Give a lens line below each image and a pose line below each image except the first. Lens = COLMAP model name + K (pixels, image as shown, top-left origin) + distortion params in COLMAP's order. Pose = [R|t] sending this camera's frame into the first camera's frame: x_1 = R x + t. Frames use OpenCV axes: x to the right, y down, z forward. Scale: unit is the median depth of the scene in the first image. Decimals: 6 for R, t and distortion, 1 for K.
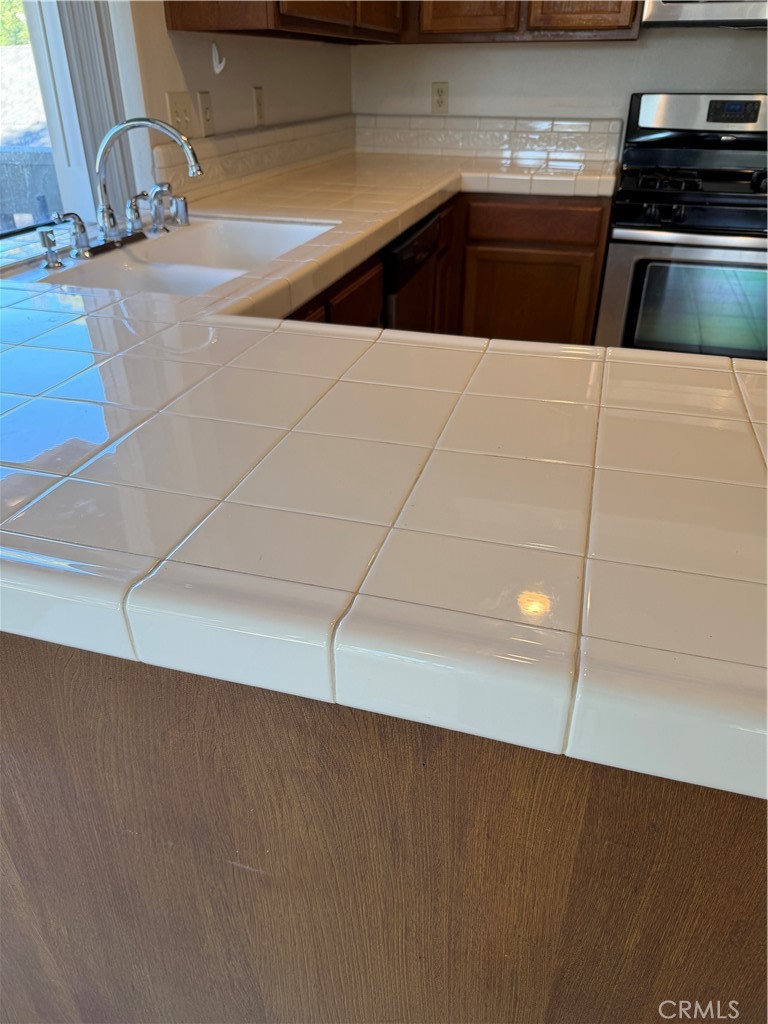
lens RADIAL K [[744.8, 0, 384.0], [0, 744.8, 512.0], [0, 0, 1]] dist [-0.000413, -0.001201]
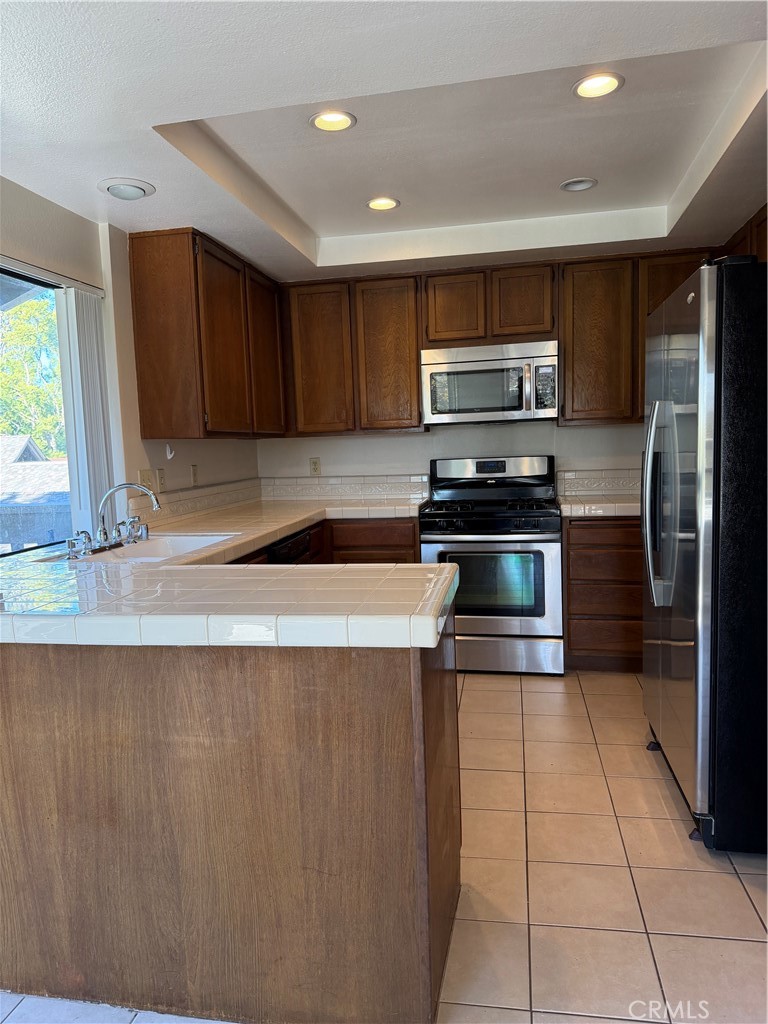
lens RADIAL K [[707.5, 0, 384.0], [0, 707.5, 512.0], [0, 0, 1]] dist [0.097754, -0.152318]
pose [[0.993343, -0.044293, 0.106340, 0.084789], [0.085341, 0.903007, -0.421065, 0.246623], [-0.077375, 0.427337, 0.900775, -0.453411]]
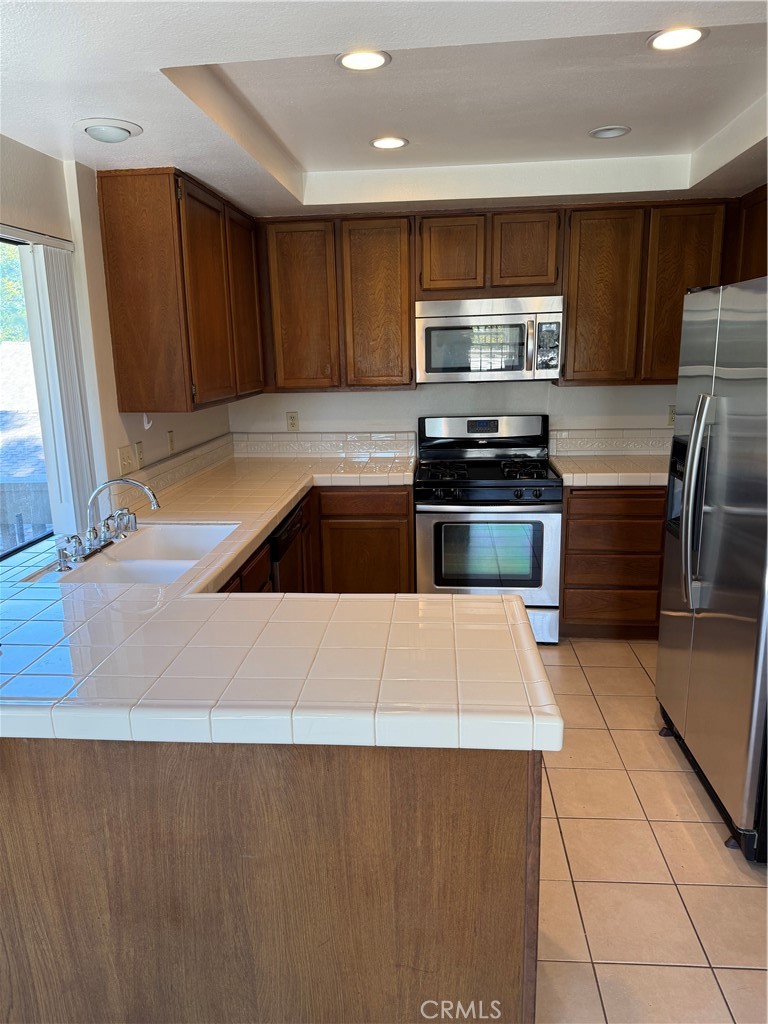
lens RADIAL K [[711.2, 0, 384.0], [0, 711.2, 512.0], [0, 0, 1]] dist [0.067867, -0.089190]
pose [[0.979014, -0.065481, 0.192985, -0.043524], [0.121645, 0.947534, -0.295604, 0.061863], [-0.163503, 0.312876, 0.935615, -0.400541]]
